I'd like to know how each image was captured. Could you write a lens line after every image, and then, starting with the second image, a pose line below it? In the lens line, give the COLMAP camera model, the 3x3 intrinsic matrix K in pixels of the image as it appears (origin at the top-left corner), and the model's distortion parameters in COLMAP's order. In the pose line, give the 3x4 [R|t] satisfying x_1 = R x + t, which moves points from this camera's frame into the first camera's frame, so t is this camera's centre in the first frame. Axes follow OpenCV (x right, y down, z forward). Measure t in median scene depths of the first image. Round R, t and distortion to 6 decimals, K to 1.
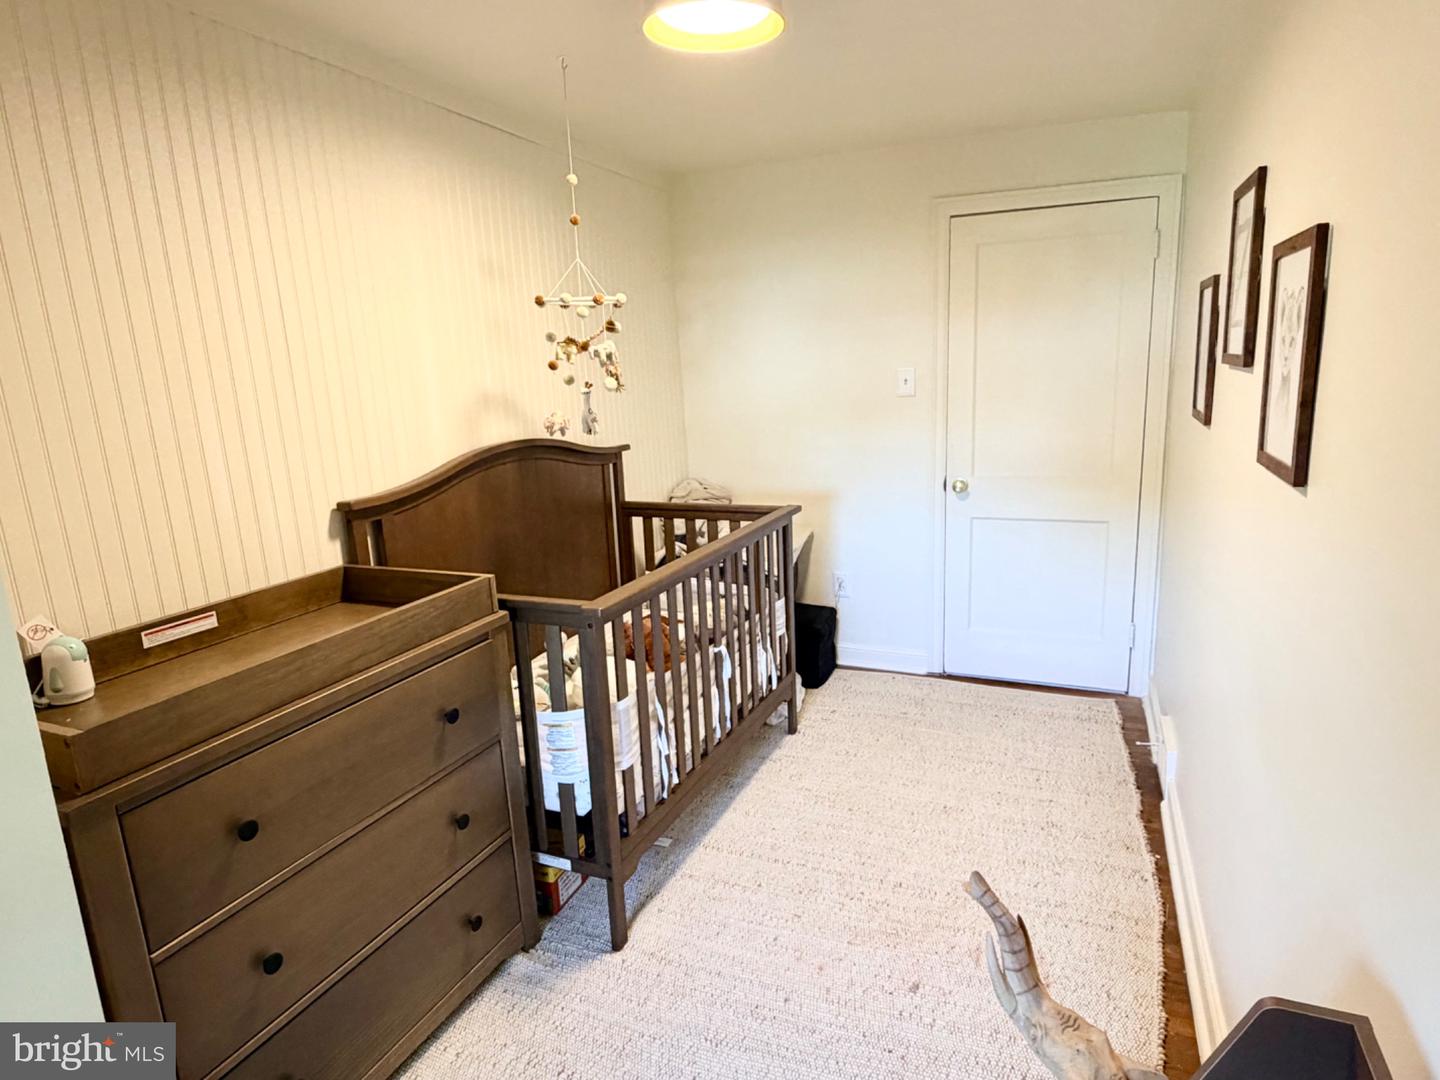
lens RADIAL K [[827.4, 0, 721.3], [0, 827.4, 543.0], [0, 0, 1]] dist [0.000235, -0.000129]
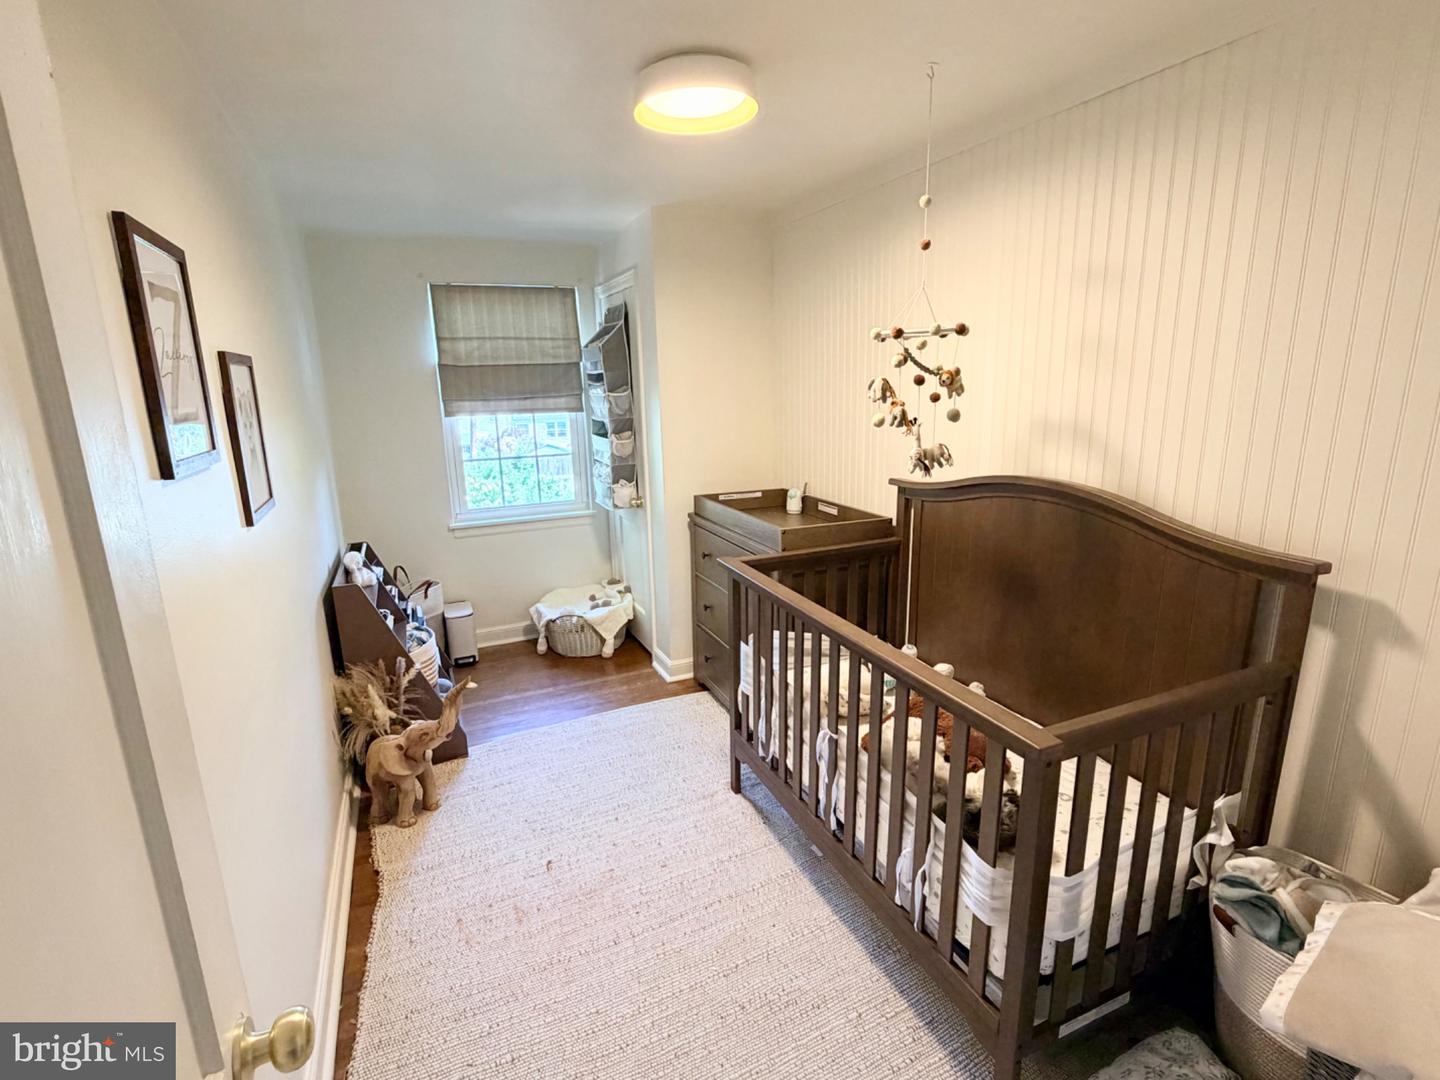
lens RADIAL K [[698.3, 0, 718.0], [0, 698.3, 542.3], [0, 0, 1]] dist [-0.000062, 0.000015]
pose [[-0.676980, 0.227053, -0.700103, 0.568952], [-0.103094, 0.912594, 0.395656, -0.347953], [0.728745, 0.340028, -0.594400, 1.324415]]
